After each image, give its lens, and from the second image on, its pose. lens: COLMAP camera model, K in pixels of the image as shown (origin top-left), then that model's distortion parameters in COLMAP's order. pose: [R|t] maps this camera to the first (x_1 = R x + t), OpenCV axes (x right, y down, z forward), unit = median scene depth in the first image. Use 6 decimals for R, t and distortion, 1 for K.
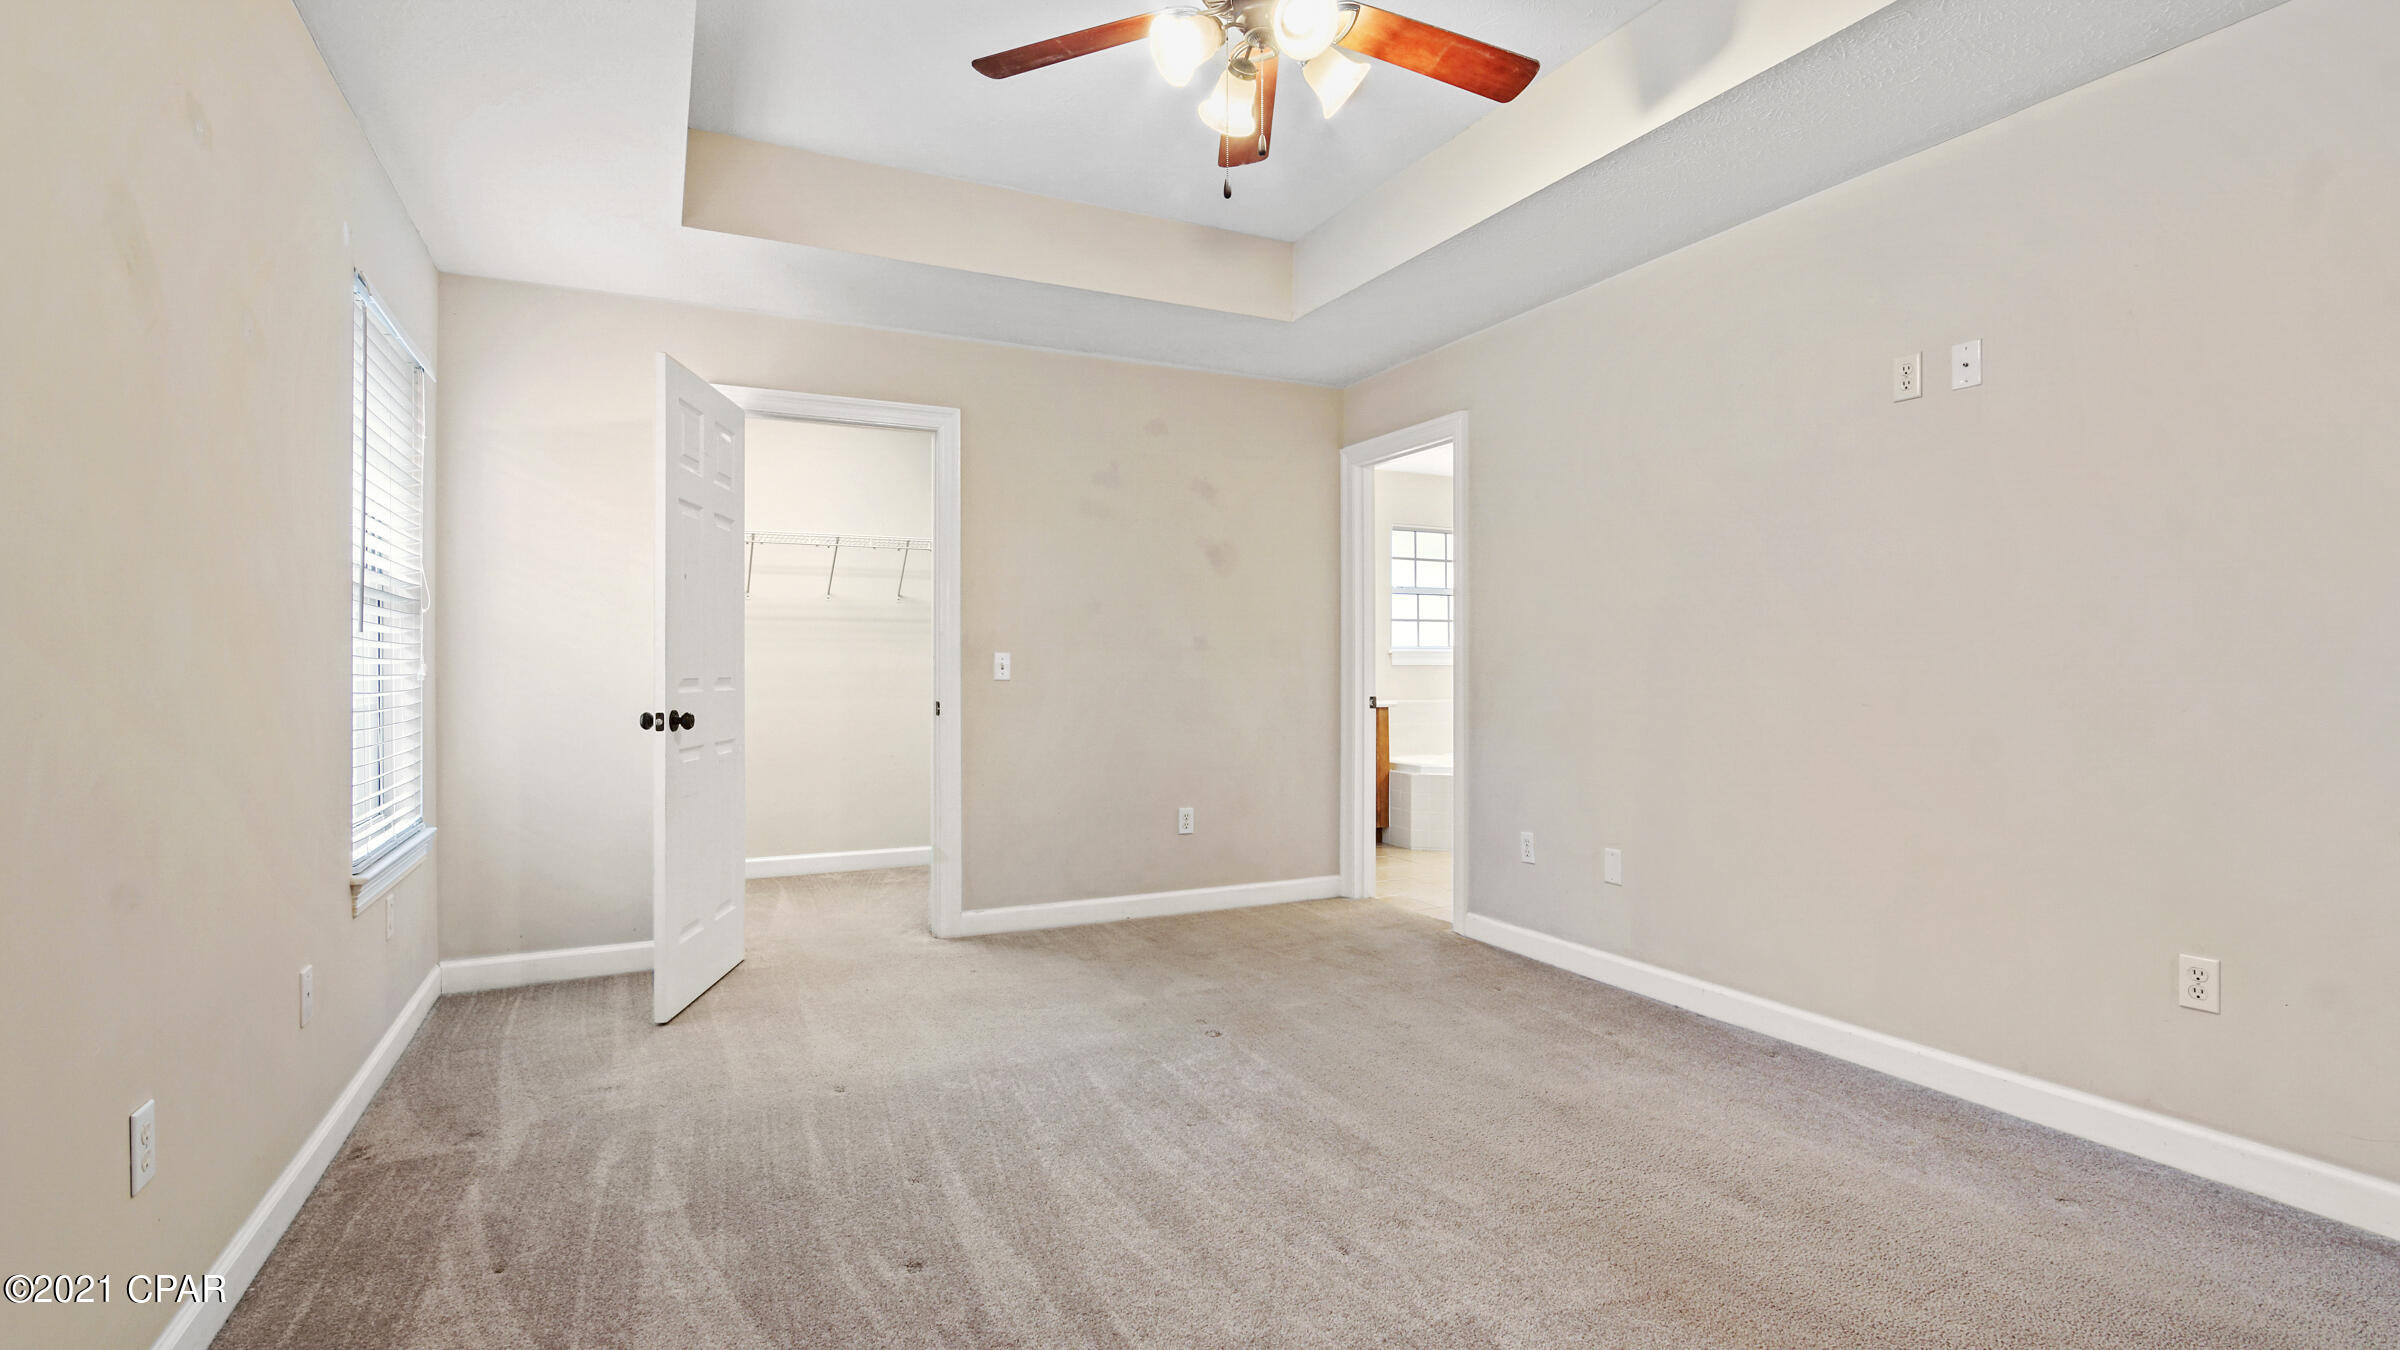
lens RADIAL K [[1105.0, 0, 1204.6], [0, 1105.0, 676.9], [0, 0, 1]] dist [-0.018674, -0.000024]
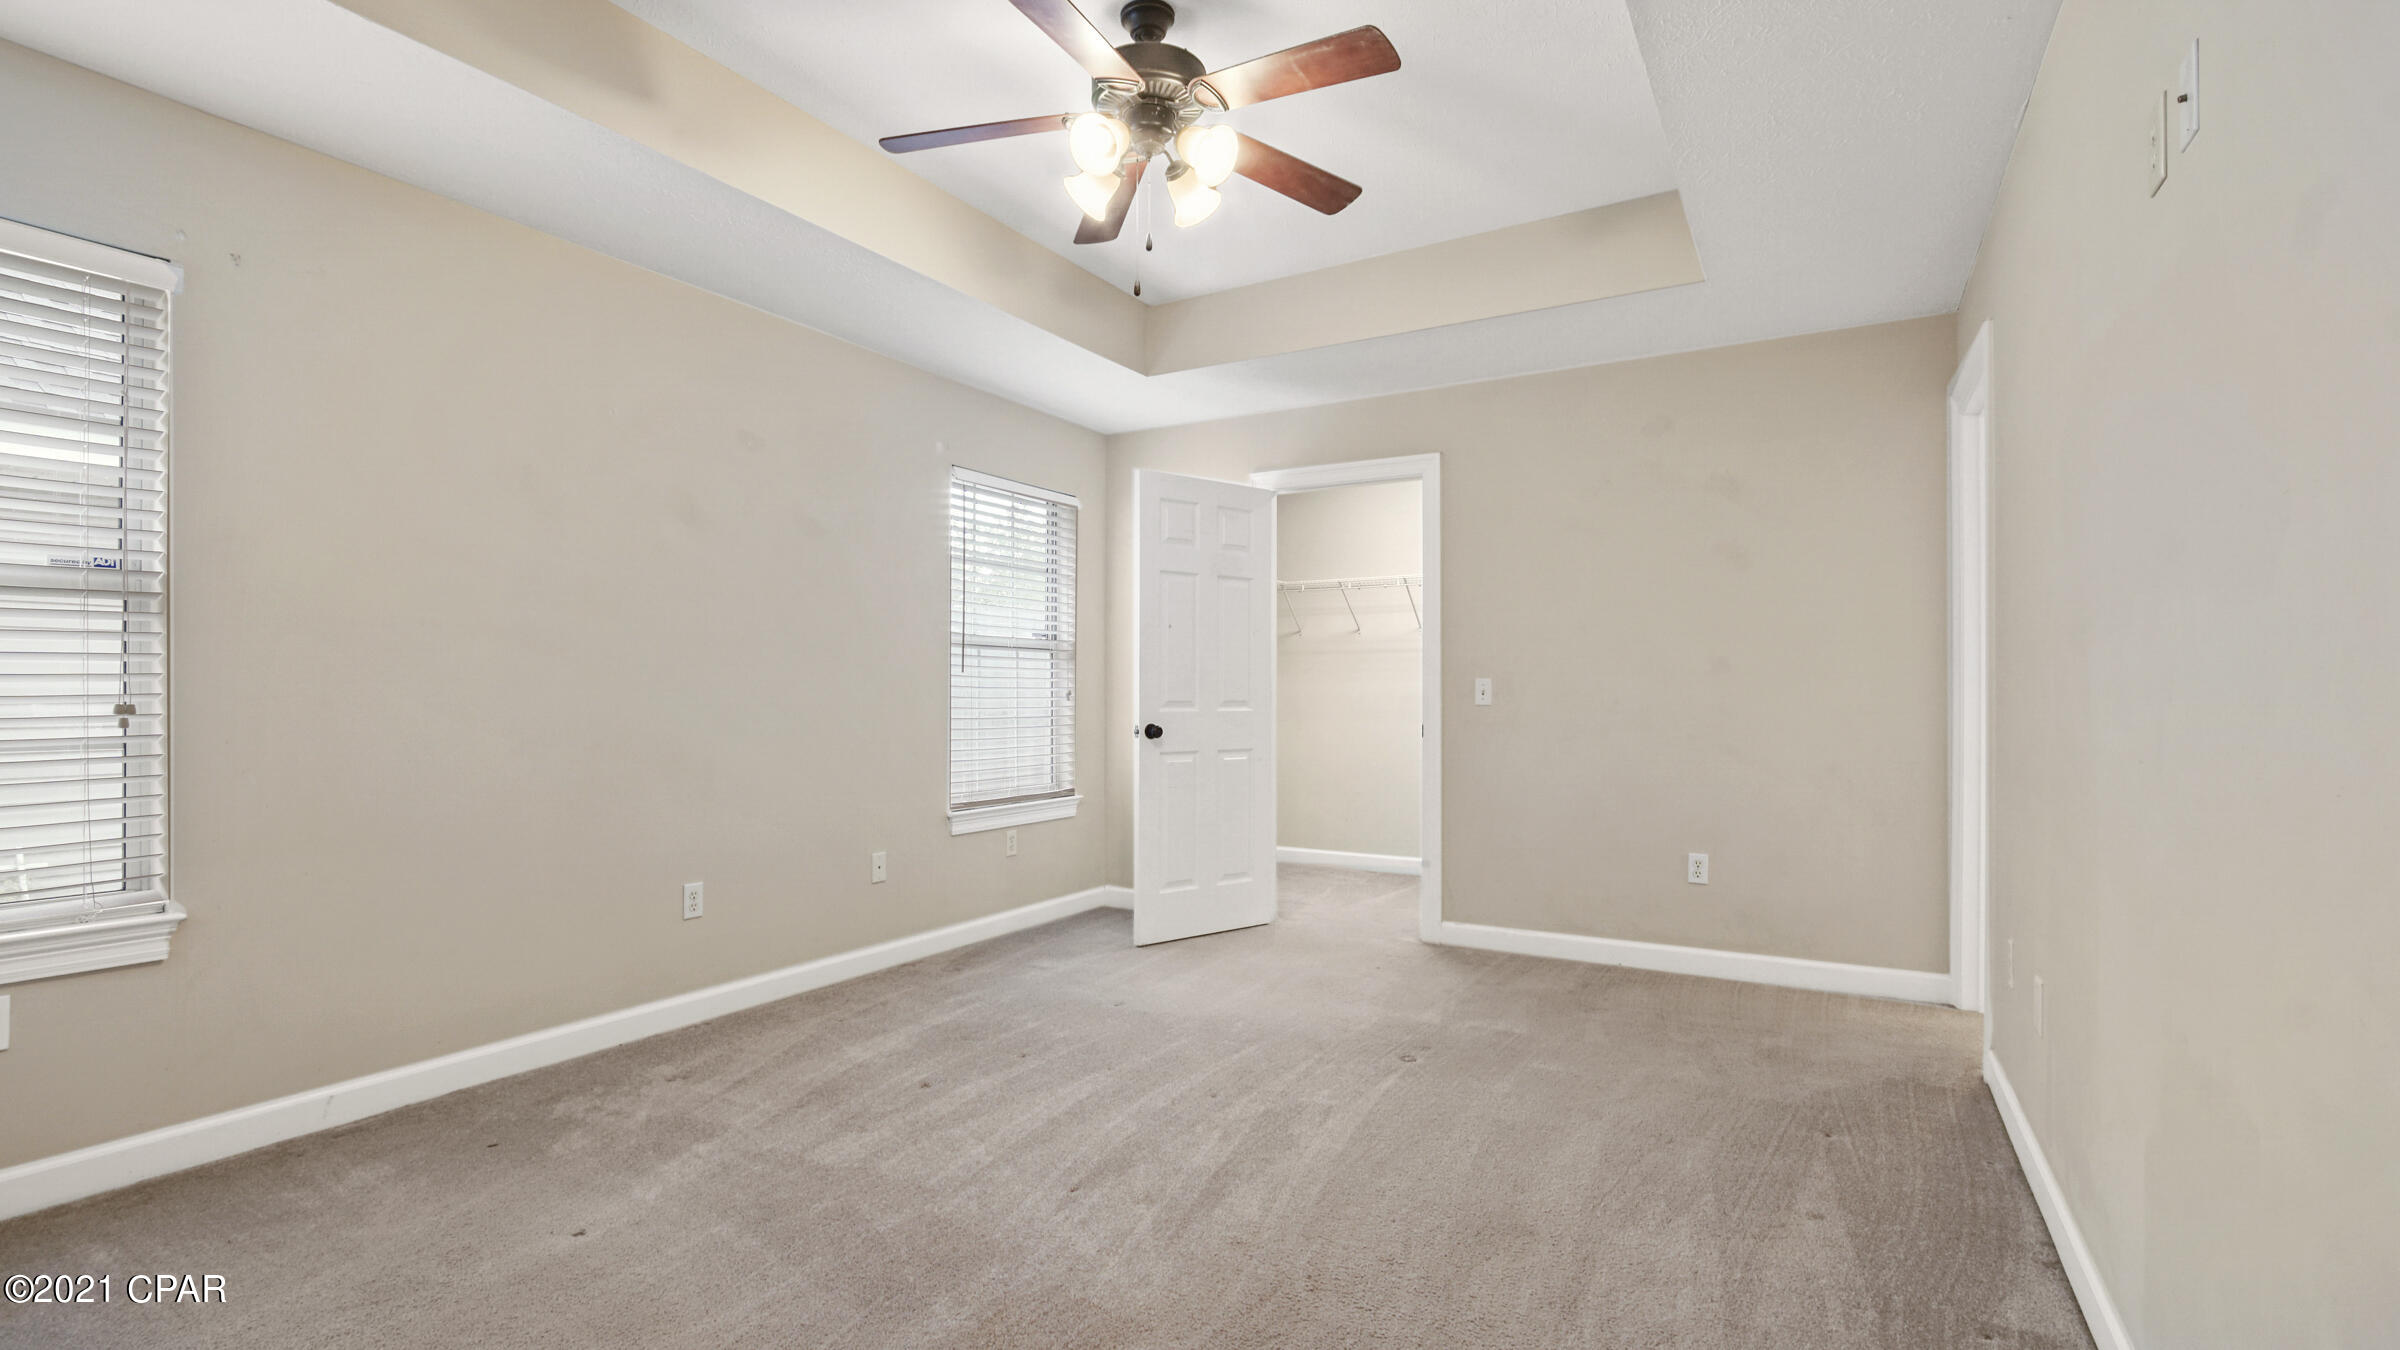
lens RADIAL K [[1097.5, 0, 1174.5], [0, 1097.5, 706.5], [0, 0, 1]] dist [-0.020450, 0.000092]
pose [[0.545101, 0.009983, -0.838311, 0.611874], [-0.006379, 0.999950, 0.007760, -0.002505], [0.838346, 0.001117, 0.545137, 0.235405]]
